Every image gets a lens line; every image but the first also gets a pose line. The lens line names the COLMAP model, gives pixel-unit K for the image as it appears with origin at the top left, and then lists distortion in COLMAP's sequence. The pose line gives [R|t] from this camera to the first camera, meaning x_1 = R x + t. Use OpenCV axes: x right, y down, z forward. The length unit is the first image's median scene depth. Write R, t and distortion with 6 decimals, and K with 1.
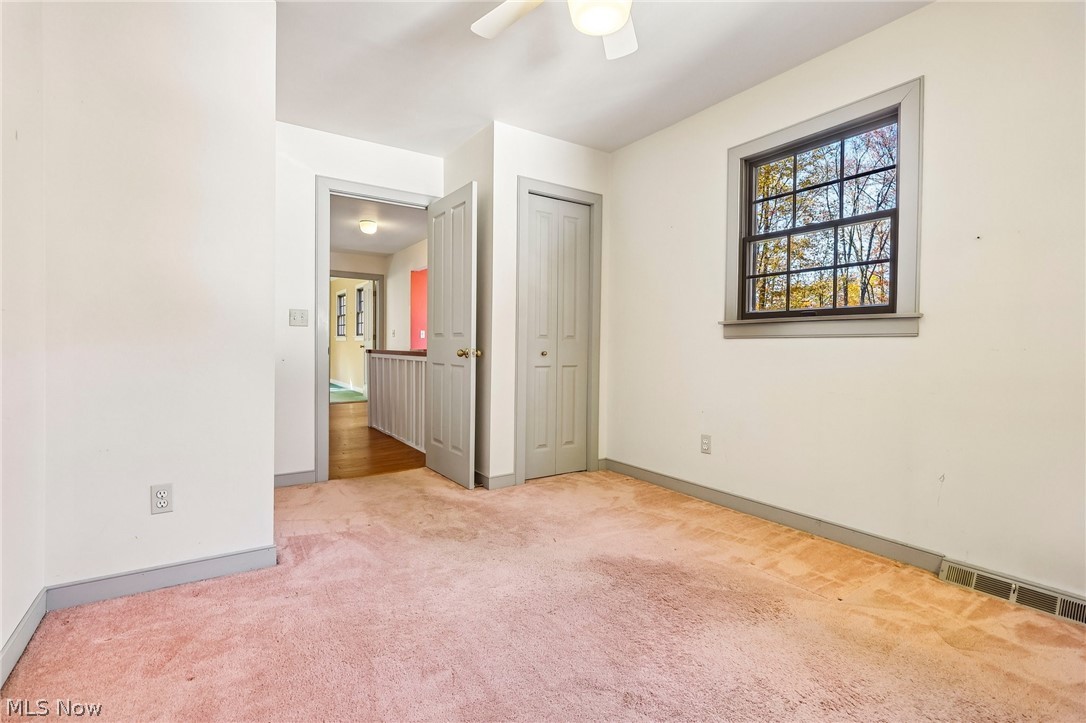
lens RADIAL K [[505.3, 0, 536.1], [0, 505.3, 356.9], [0, 0, 1]] dist [-0.001440, -0.000016]
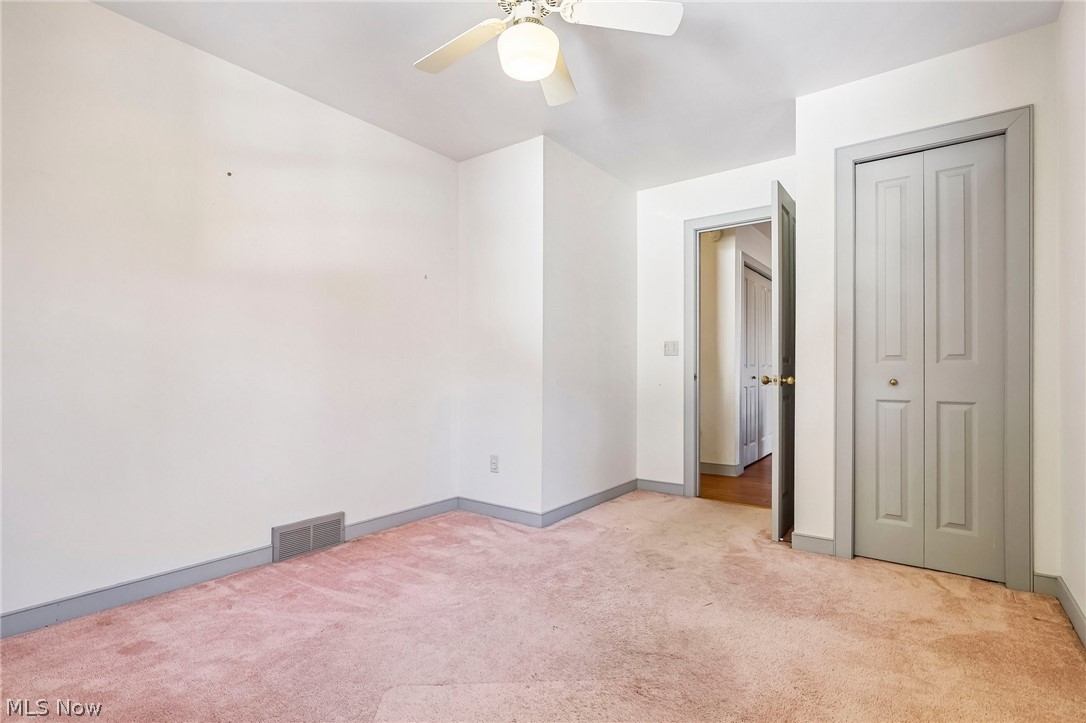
lens RADIAL K [[522.2, 0, 540.5], [0, 522.2, 366.8], [0, 0, 1]] dist [0.000681, 0.000254]
pose [[0.332554, -0.014435, -0.942974, 0.564467], [-0.017974, 0.999604, -0.021640, -0.003579], [0.942913, 0.024146, 0.332162, 0.329397]]
